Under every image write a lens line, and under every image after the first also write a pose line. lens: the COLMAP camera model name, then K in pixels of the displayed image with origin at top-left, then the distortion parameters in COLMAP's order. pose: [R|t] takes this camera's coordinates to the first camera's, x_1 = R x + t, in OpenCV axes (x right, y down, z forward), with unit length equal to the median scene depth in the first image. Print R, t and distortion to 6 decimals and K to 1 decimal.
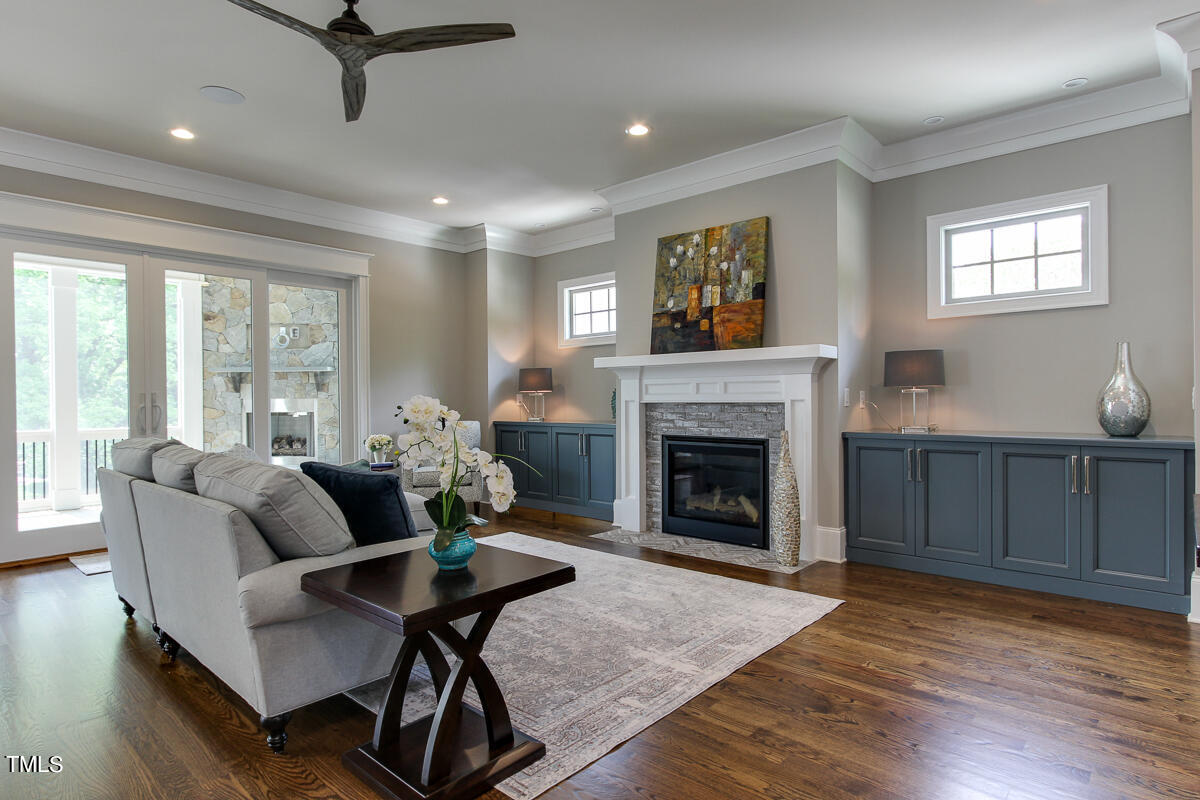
lens RADIAL K [[644.4, 0, 609.1], [0, 644.4, 398.7], [0, 0, 1]] dist [-0.006231, -0.000293]
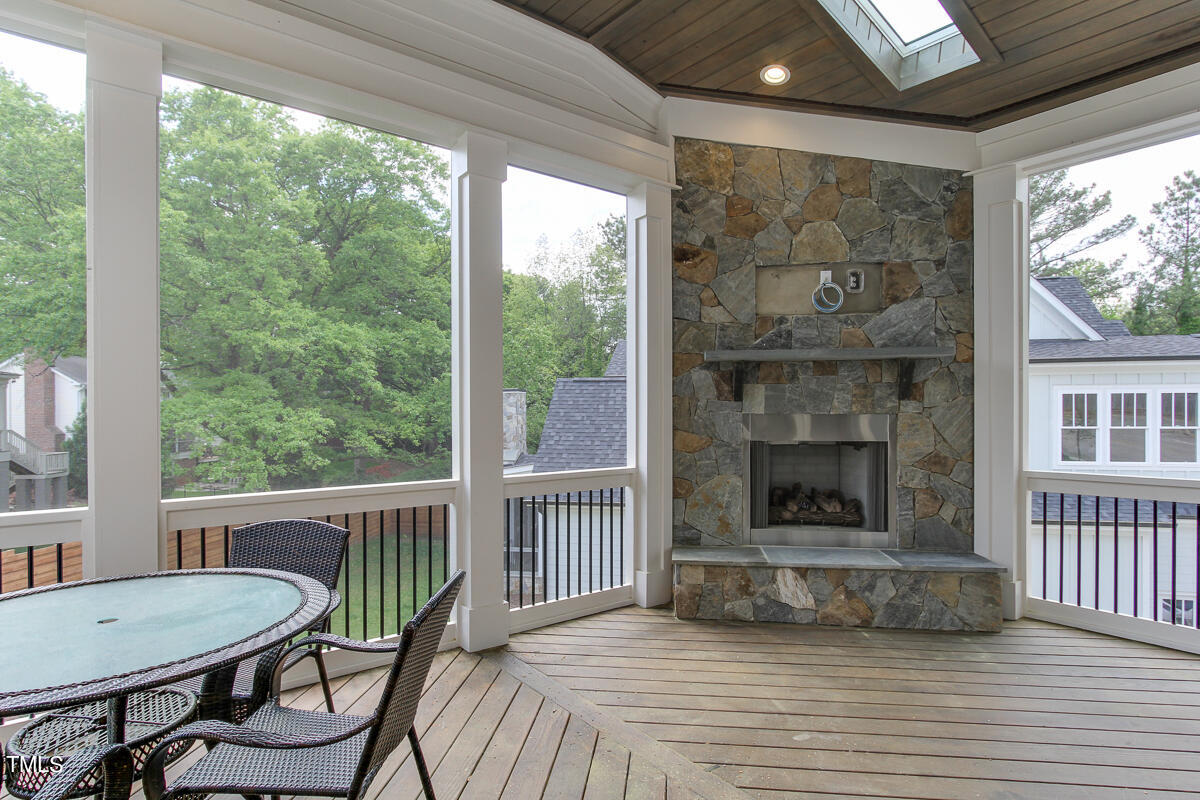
lens RADIAL K [[631.8, 0, 592.0], [0, 631.8, 411.3], [0, 0, 1]] dist [-0.004103, -0.001087]
pose [[0.980597, 0.007595, -0.195888, -0.994448], [-0.007719, 0.999970, 0.000134, -0.001242], [0.195883, 0.001380, 0.980626, 0.817022]]
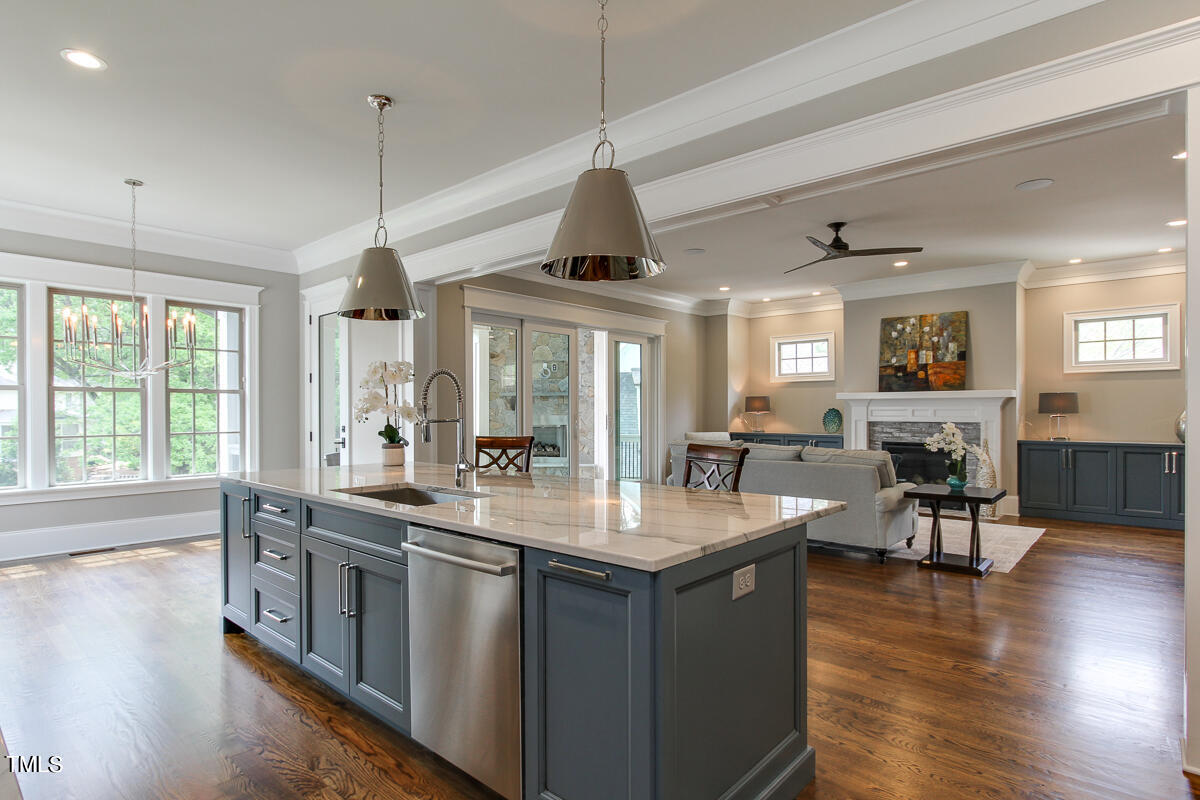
lens RADIAL K [[631.8, 0, 592.0], [0, 631.8, 411.3], [0, 0, 1]] dist [-0.004103, -0.001087]
pose [[0.999851, 0.009277, -0.014539, -0.650426], [-0.009323, 0.999952, -0.003075, -0.008060], [0.014510, 0.003210, 0.999890, -0.605174]]
